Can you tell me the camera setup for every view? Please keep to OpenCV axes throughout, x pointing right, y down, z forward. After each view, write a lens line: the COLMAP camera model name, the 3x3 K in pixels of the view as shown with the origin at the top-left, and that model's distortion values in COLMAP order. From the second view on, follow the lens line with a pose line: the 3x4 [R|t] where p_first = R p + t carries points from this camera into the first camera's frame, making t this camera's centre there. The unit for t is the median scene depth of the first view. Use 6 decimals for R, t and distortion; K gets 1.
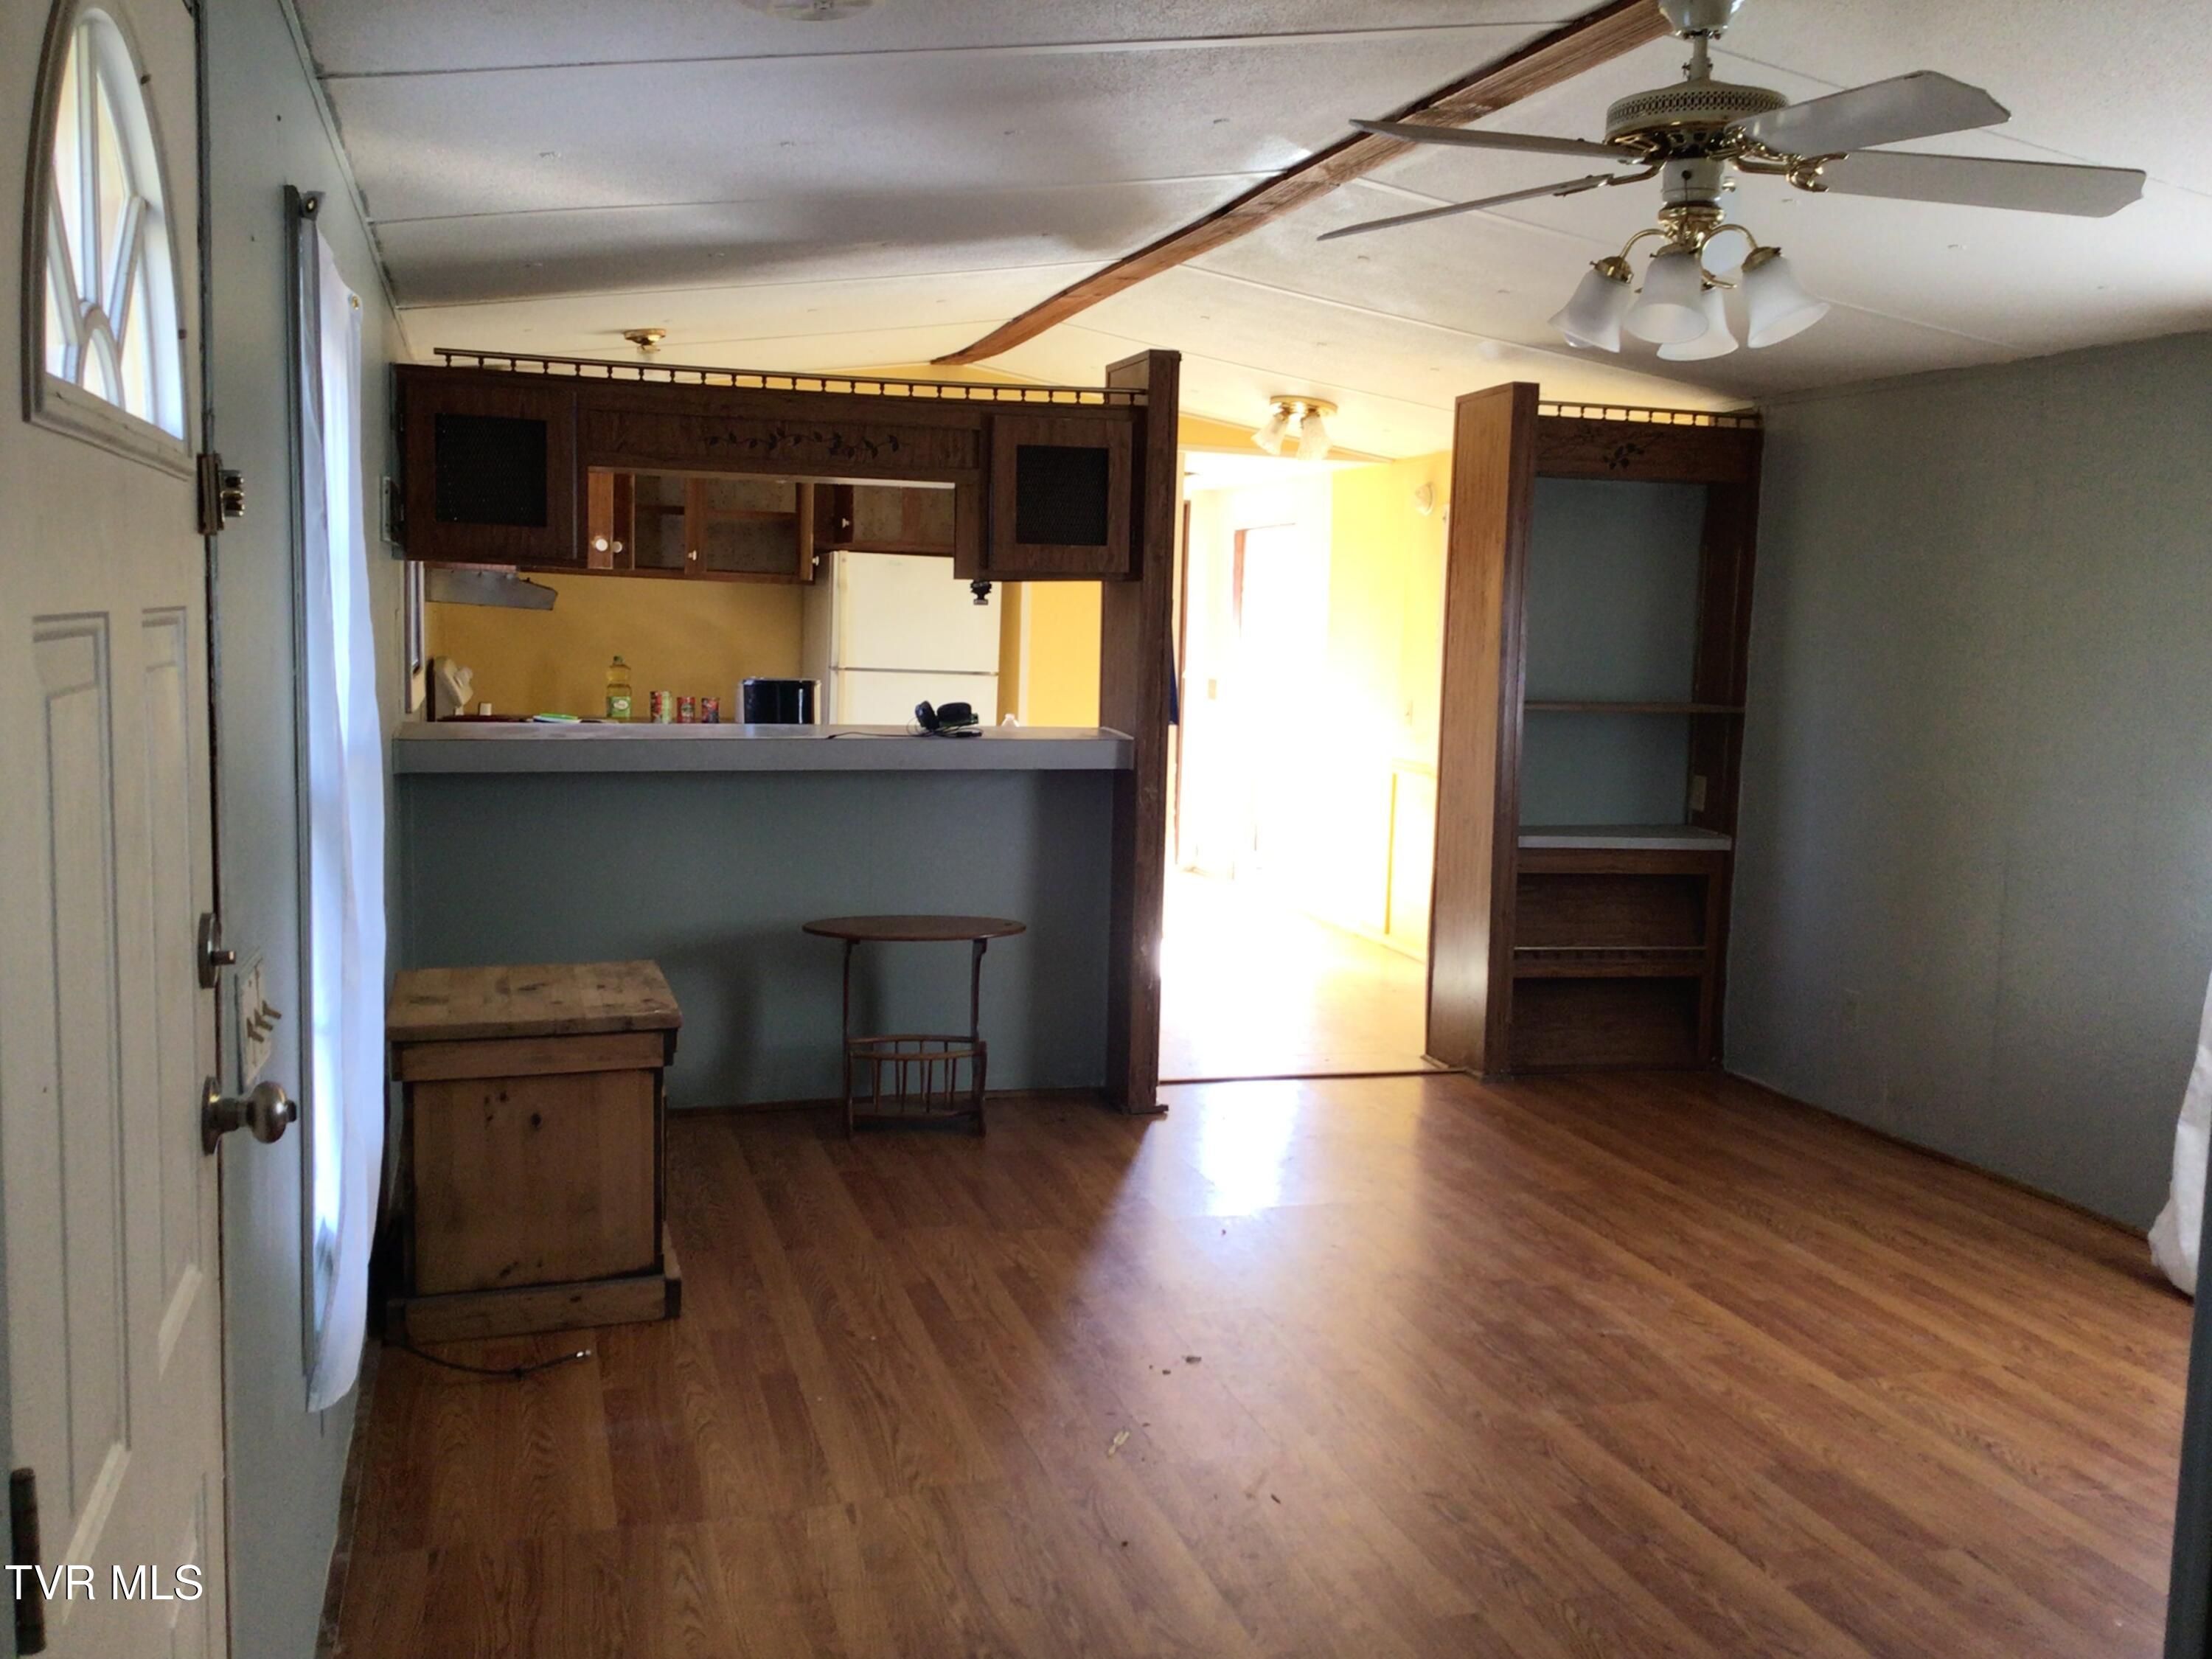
lens RADIAL K [[1992.1, 0, 1106.0], [0, 1992.1, 829.5], [0, 0, 1]] dist [0.105478, -0.207908]
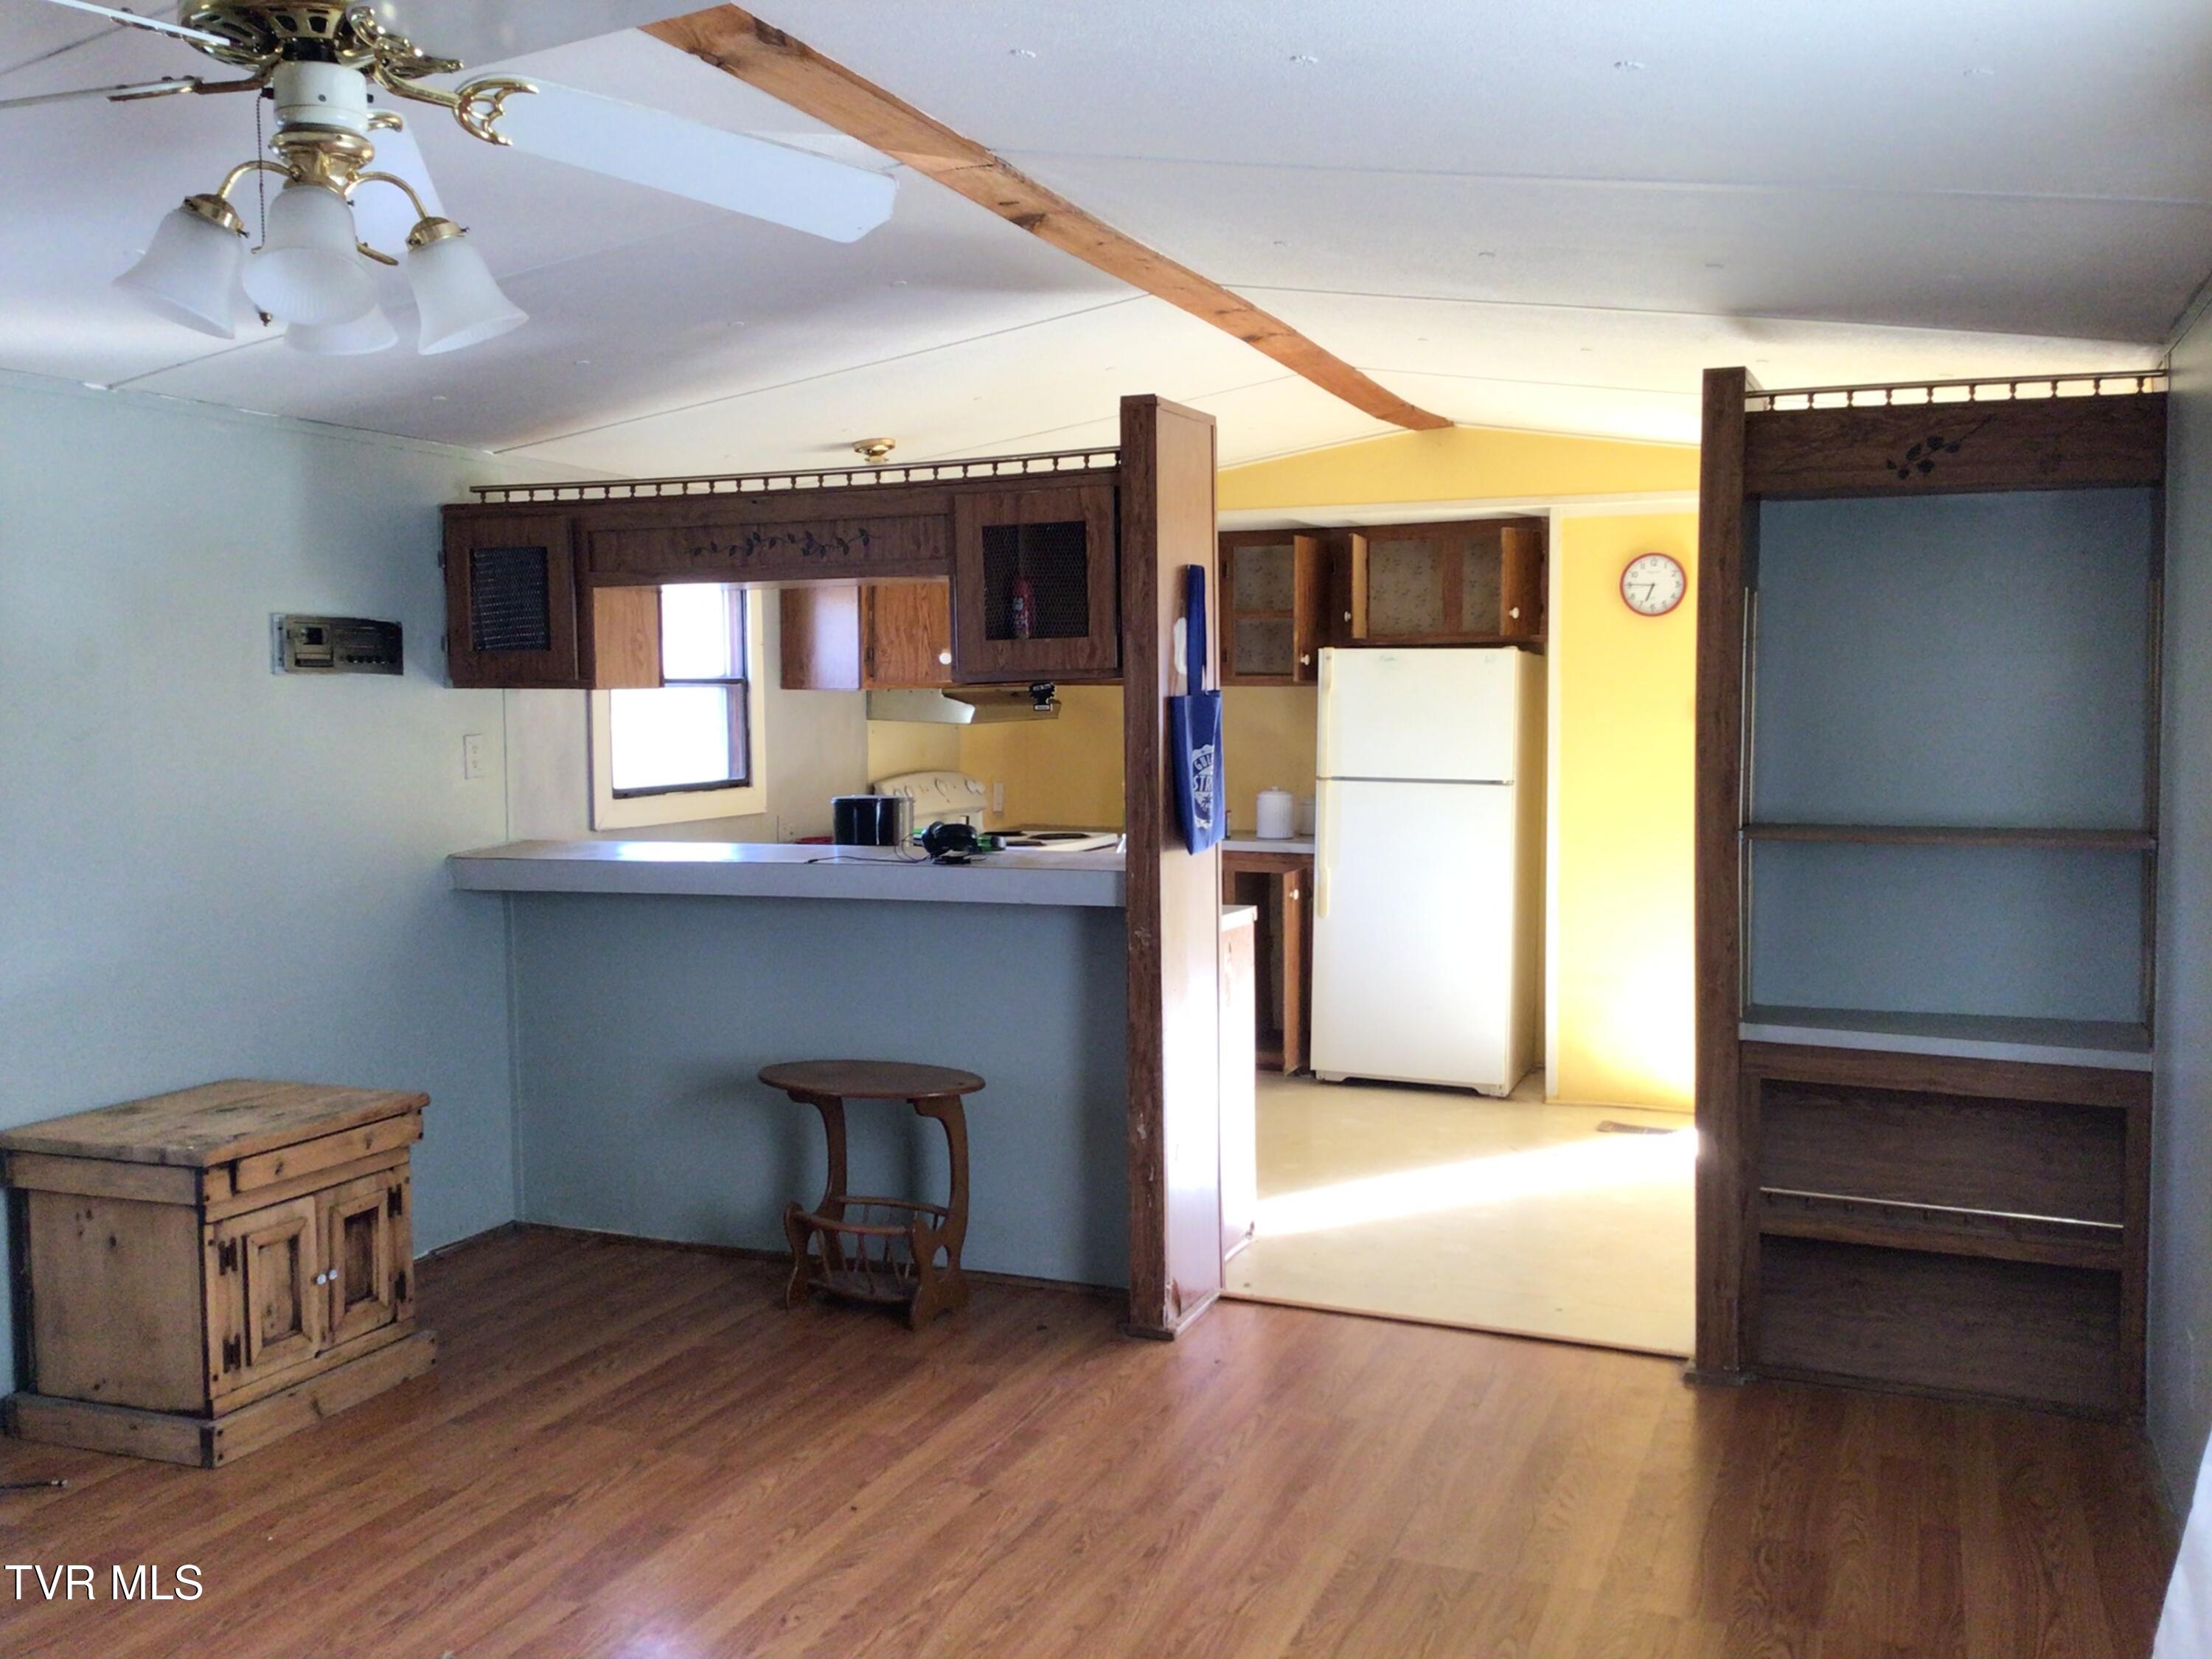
lens RADIAL K [[1992.1, 0, 1106.0], [0, 1992.1, 829.5], [0, 0, 1]] dist [0.105478, -0.207908]
pose [[0.773810, 0.009699, -0.633344, 0.552619], [-0.040692, 0.998579, -0.034425, -0.035785], [0.632110, 0.052411, 0.773104, 0.384259]]
